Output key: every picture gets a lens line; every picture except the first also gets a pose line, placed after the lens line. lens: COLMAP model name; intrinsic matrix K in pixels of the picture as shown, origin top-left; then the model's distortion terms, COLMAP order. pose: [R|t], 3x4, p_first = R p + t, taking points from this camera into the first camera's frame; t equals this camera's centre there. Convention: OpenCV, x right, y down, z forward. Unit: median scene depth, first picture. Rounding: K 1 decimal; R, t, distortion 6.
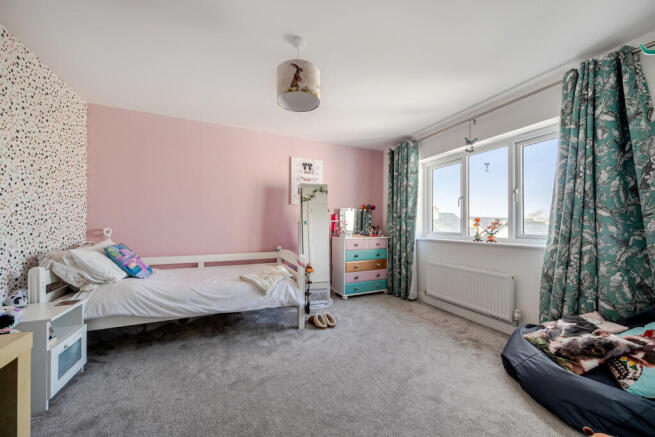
lens RADIAL K [[227.3, 0, 325.1], [0, 227.3, 221.5], [0, 0, 1]] dist [-0.000232, -0.000426]
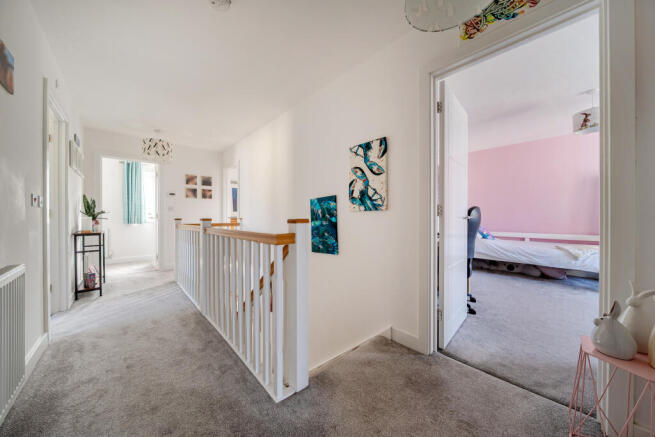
lens RADIAL K [[227.3, 0, 328.3], [0, 227.3, 218.6], [0, 0, 1]] dist [-0.000232, -0.000426]
pose [[0.313784, -0.001109, -0.949494, 0.584378], [0.003811, 0.999993, 0.000092, 0.059768], [0.949487, -0.003648, 0.313786, -0.899460]]
